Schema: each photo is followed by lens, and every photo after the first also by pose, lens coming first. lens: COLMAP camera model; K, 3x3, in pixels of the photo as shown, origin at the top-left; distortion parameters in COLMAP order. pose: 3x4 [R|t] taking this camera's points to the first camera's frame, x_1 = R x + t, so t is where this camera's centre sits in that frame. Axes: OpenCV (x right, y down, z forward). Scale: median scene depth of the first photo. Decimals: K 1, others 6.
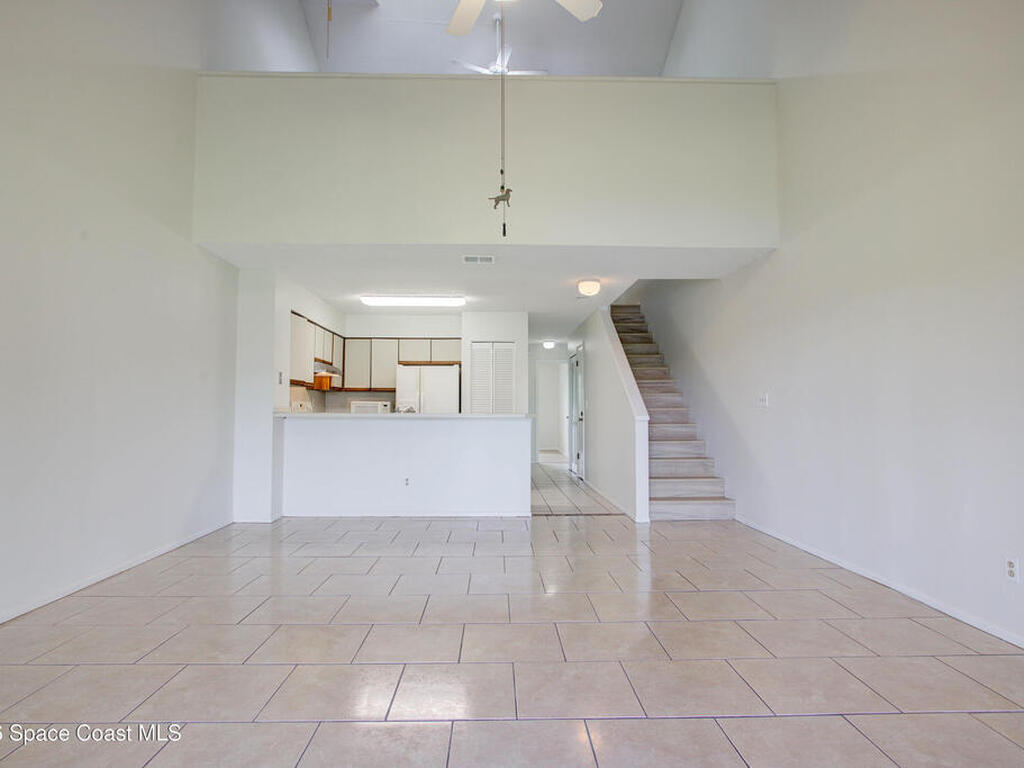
lens RADIAL K [[576.7, 0, 507.2], [0, 576.7, 385.0], [0, 0, 1]] dist [-0.014377, 0.001914]
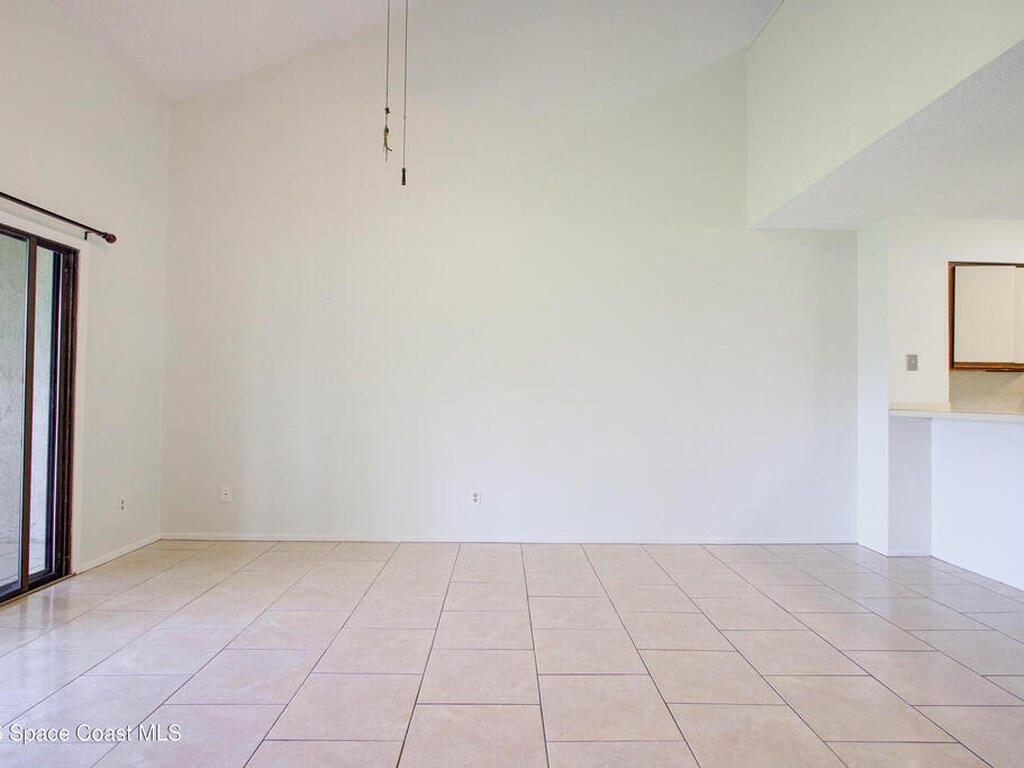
lens RADIAL K [[576.7, 0, 507.2], [0, 576.7, 385.0], [0, 0, 1]] dist [-0.014377, 0.001914]
pose [[-0.009164, -0.020132, -0.999755, 0.272261], [0.034113, 0.999209, -0.020434, 0.011214], [0.999376, -0.034292, -0.008470, 0.405654]]
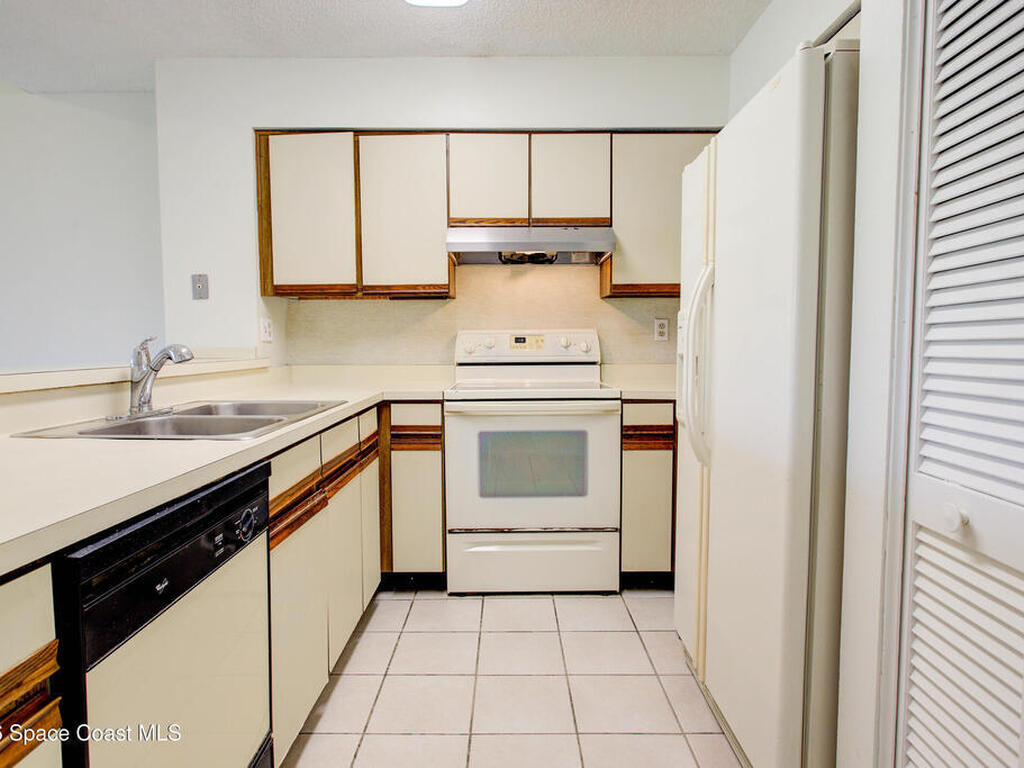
lens RADIAL K [[598.6, 0, 512.0], [0, 598.6, 384.0], [0, 0, 1]] dist [-0.010829, 0.000499]
pose [[-0.030982, 0.063639, -0.997492, 0.081819], [0.049522, 0.996843, 0.062060, 0.041870], [0.998292, -0.047475, -0.034036, 1.045892]]
